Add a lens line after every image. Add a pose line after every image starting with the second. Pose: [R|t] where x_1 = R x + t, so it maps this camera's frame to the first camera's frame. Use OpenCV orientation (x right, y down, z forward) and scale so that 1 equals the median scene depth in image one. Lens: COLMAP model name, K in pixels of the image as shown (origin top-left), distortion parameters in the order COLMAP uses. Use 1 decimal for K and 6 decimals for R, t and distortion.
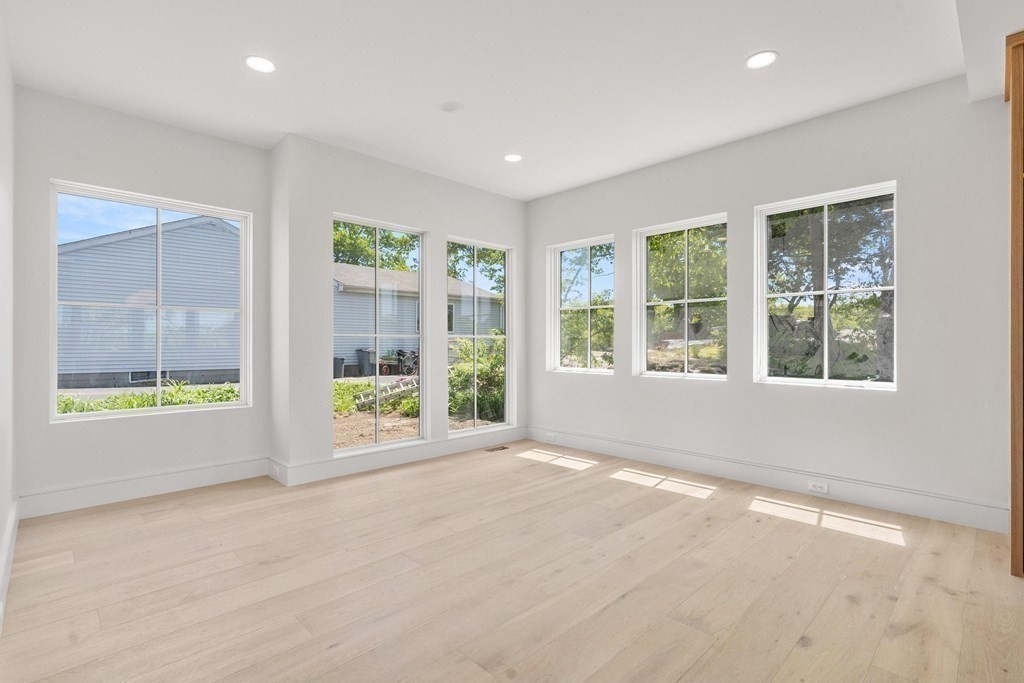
lens RADIAL K [[476.6, 0, 513.7], [0, 476.6, 345.0], [0, 0, 1]] dist [0.002949, 0.000512]
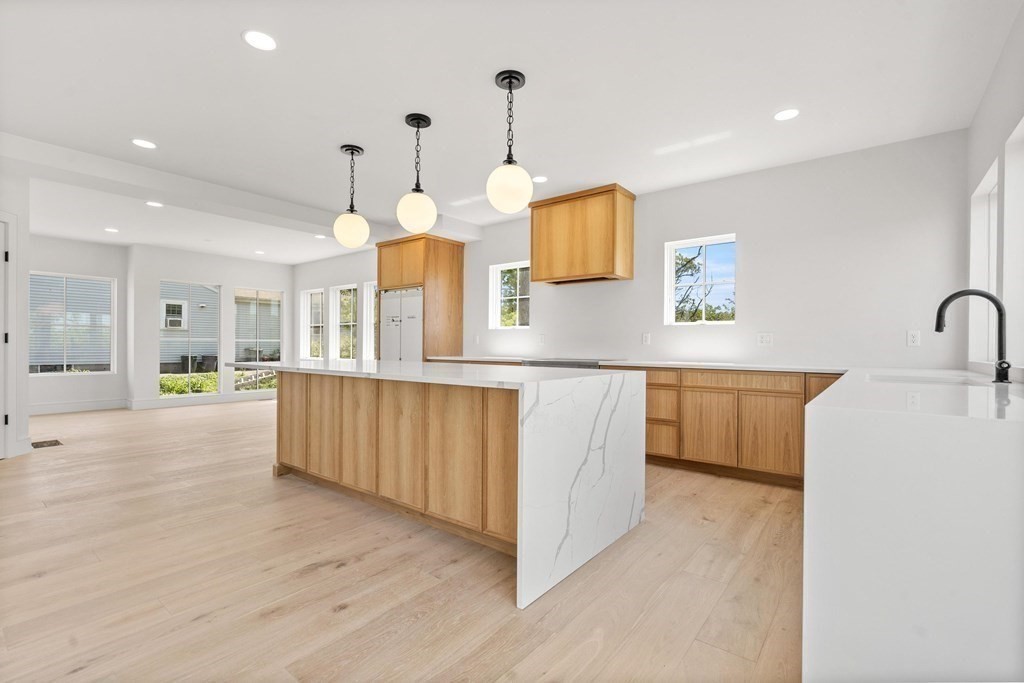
lens RADIAL K [[464.1, 0, 510.4], [0, 464.1, 348.2], [0, 0, 1]] dist [0.000631, 0.000152]
pose [[0.991742, 0.007367, 0.128034, 0.644063], [-0.008030, 0.999957, 0.004660, -0.001096], [-0.127994, -0.005649, 0.991759, -0.878182]]
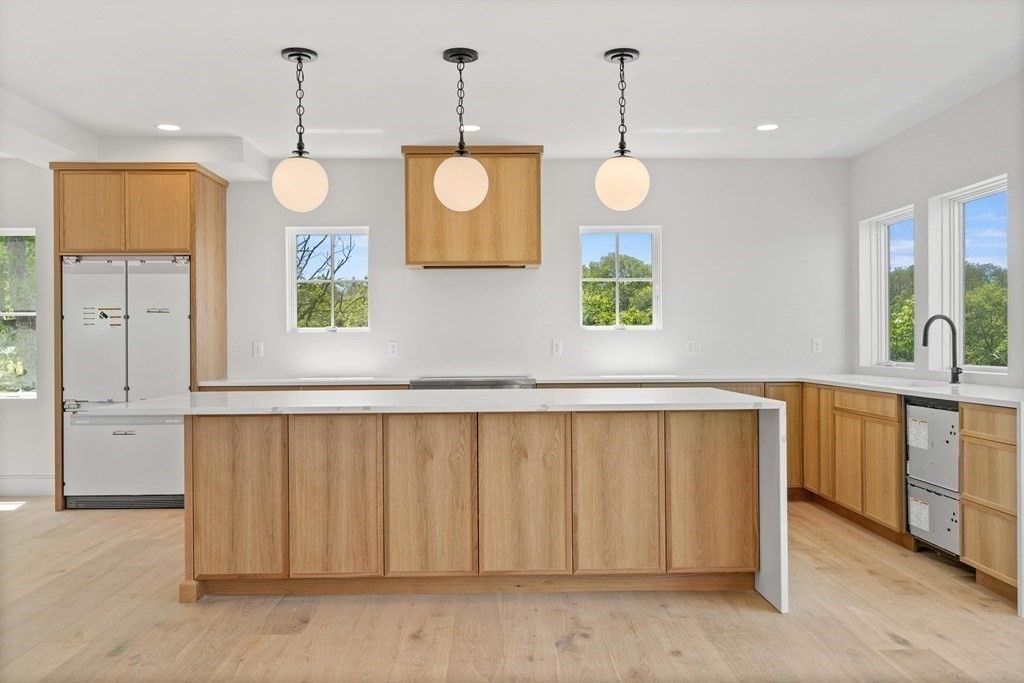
lens RADIAL K [[850.9, 0, 512.0], [0, 850.9, 341.5], [0, 0, 1]] dist [0.004041, -0.001544]
pose [[0.683593, -0.001657, 0.729861, 0.016375], [0.006488, 0.999972, -0.003806, -0.021876], [-0.729834, 0.007337, 0.683585, -0.841313]]
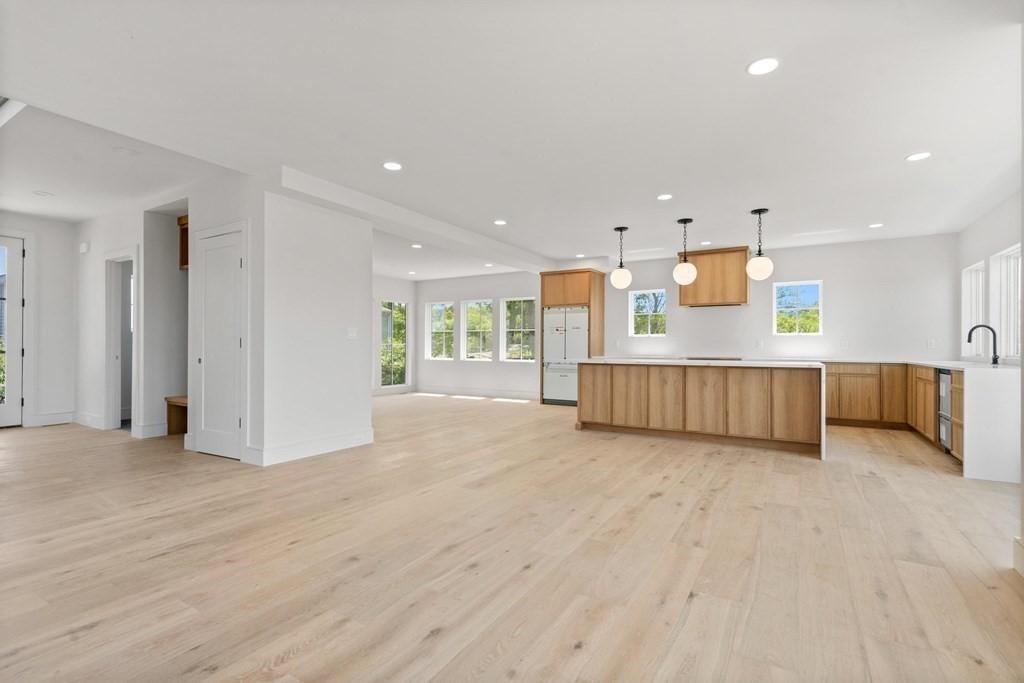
lens RADIAL K [[476.6, 0, 513.7], [0, 476.6, 345.0], [0, 0, 1]] dist [0.002949, 0.000512]
pose [[0.967685, 0.007265, 0.252058, -0.090760], [-0.005809, 0.999962, -0.006519, 0.000176], [-0.252096, 0.004844, 0.967690, -1.237284]]
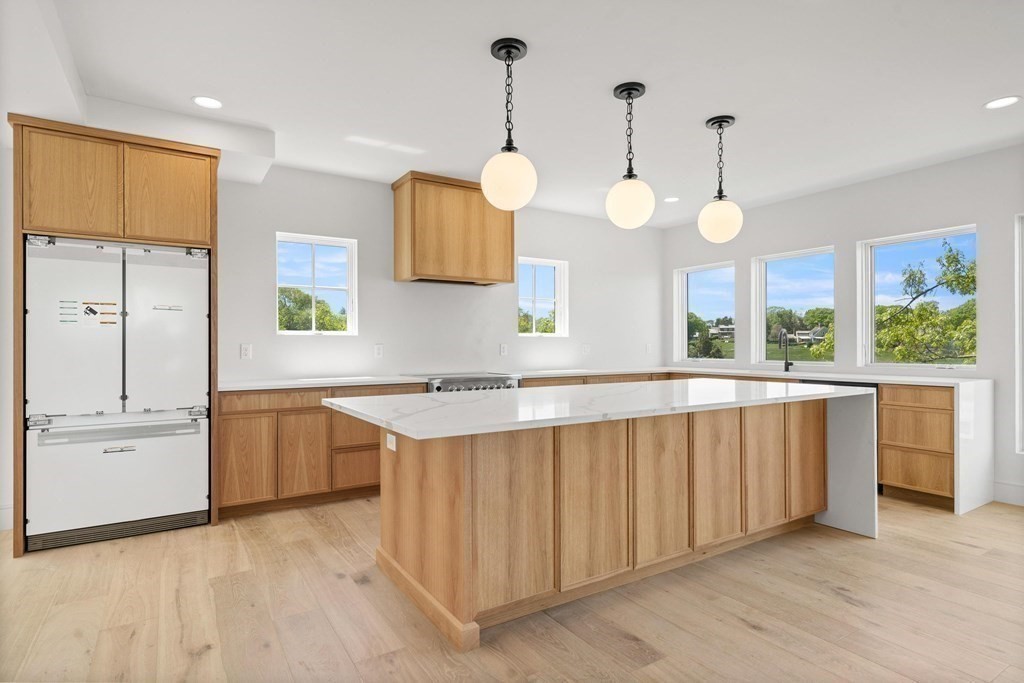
lens RADIAL K [[542.3, 0, 511.0], [0, 542.3, 344.0], [0, 0, 1]] dist [0.002481, 0.000571]
pose [[0.206006, 0.004863, 0.978539, -0.023481], [0.003978, 0.999975, -0.005807, -0.022446], [-0.978543, 0.005089, 0.205981, -0.224611]]
